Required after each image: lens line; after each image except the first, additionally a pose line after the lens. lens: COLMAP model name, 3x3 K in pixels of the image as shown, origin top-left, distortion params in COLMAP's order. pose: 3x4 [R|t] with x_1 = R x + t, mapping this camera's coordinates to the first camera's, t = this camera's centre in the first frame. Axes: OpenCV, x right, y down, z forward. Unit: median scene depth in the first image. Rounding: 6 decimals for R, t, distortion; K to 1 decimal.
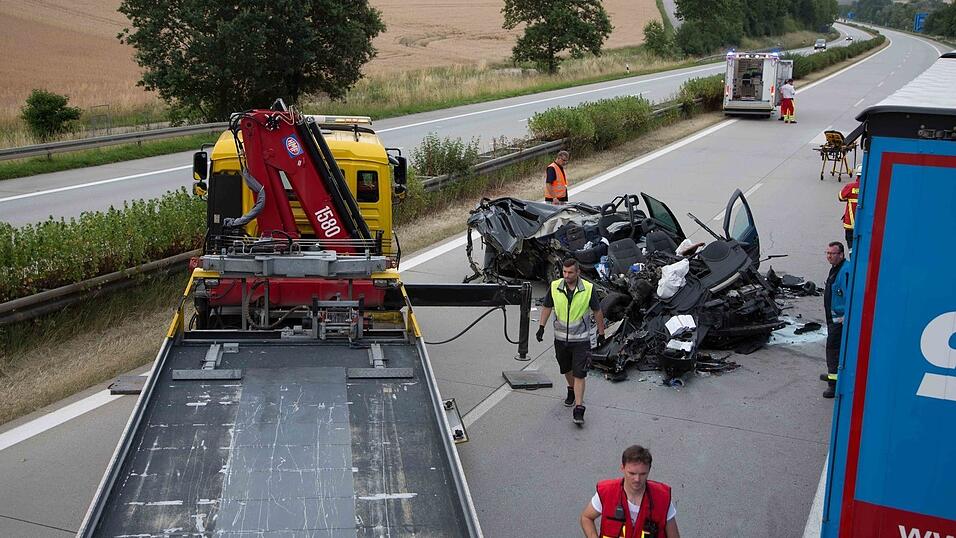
lens RADIAL K [[1040.0, 0, 478.0], [0, 1040.0, 269.0], [0, 0, 1]] dist [0.032987, 0.024539]
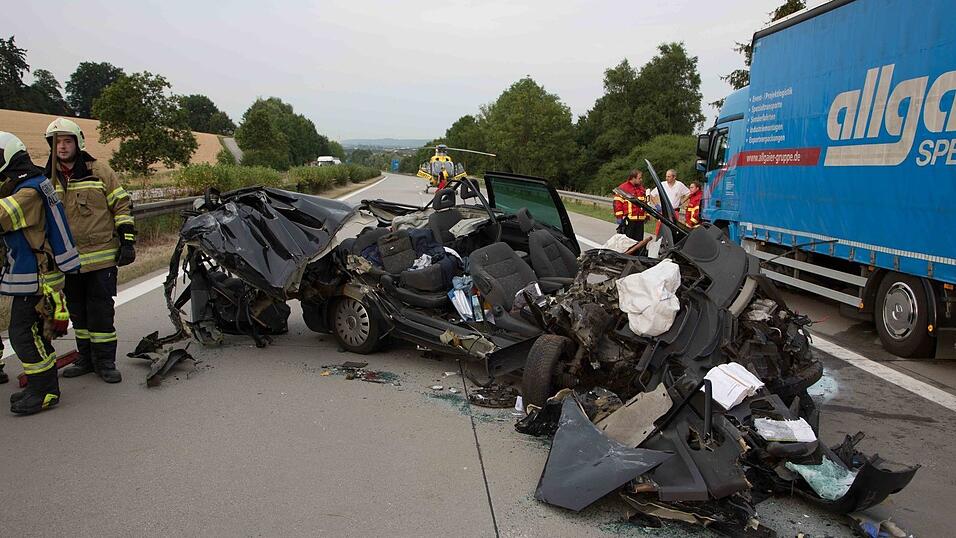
lens RADIAL K [[791.8, 0, 478.0], [0, 791.8, 269.0], [0, 0, 1]] dist [-0.069592, 0.098332]
pose [[0.888217, -0.040682, 0.457620, -0.069214], [0.080922, 0.994352, -0.068668, 0.014388], [-0.452242, 0.098024, 0.886492, 0.669106]]
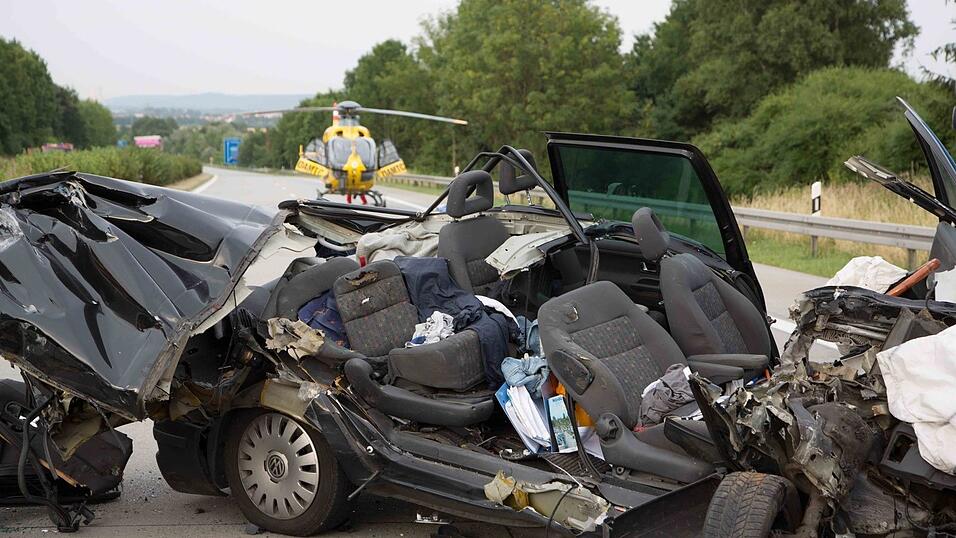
lens RADIAL K [[1720.1, 0, 478.0], [0, 1720.1, 269.0], [0, 0, 1]] dist [0.271190, 0.026868]
pose [[0.871190, -0.034167, 0.489756, -0.103661], [0.108748, 0.986224, -0.124642, 0.019463], [-0.478750, 0.161847, 0.862904, 0.683303]]
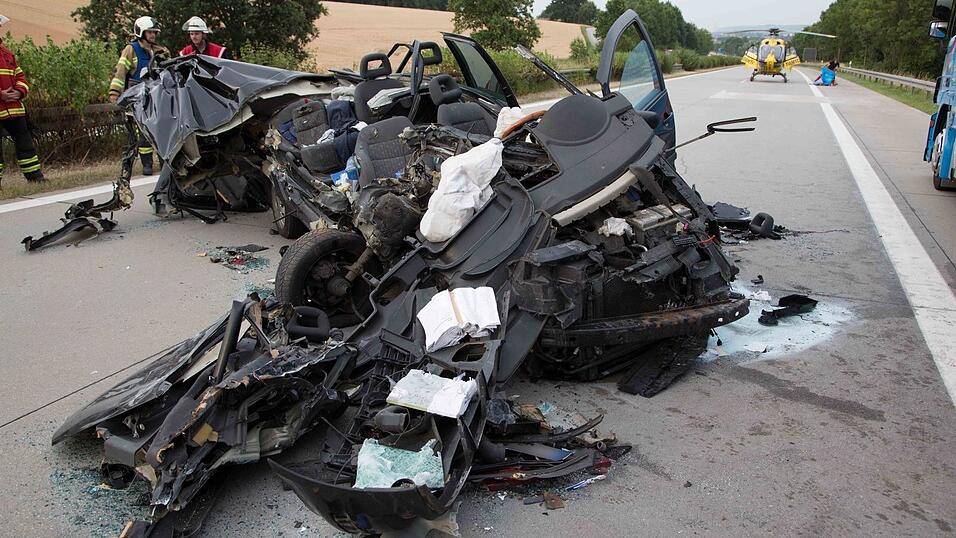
lens RADIAL K [[791.8, 0, 478.0], [0, 791.8, 269.0], [0, 0, 1]] dist [-0.069592, 0.098332]
pose [[0.999195, -0.009911, 0.038875, 0.176651], [0.008062, 0.998842, 0.047435, 0.023726], [-0.039300, -0.047083, 0.998118, 0.688010]]
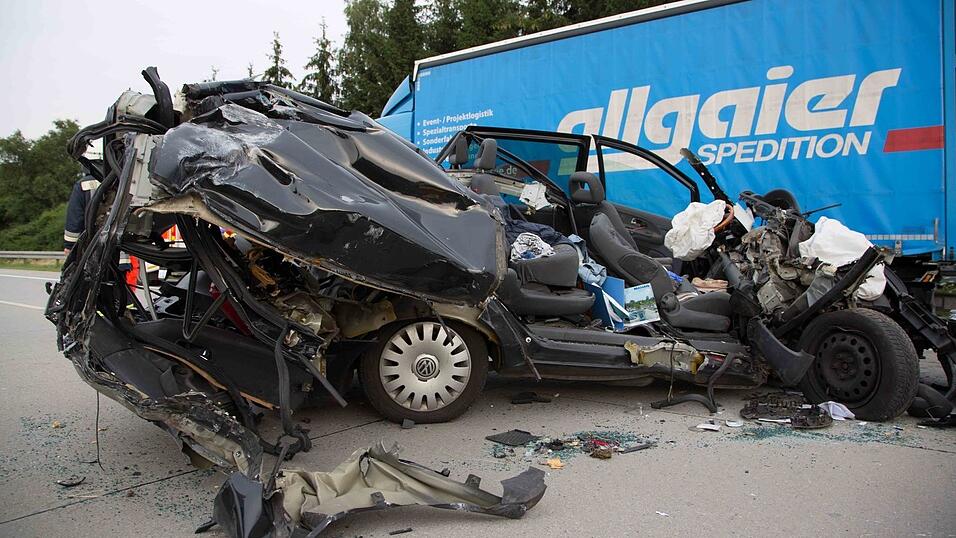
lens RADIAL K [[640.4, 0, 478.0], [0, 640.4, 269.0], [0, 0, 1]] dist [-0.121476, 0.057210]
pose [[0.237154, -0.043062, 0.970517, -0.113187], [0.212820, 0.977053, -0.008652, -0.018065], [-0.947874, 0.208598, 0.240876, 1.061403]]
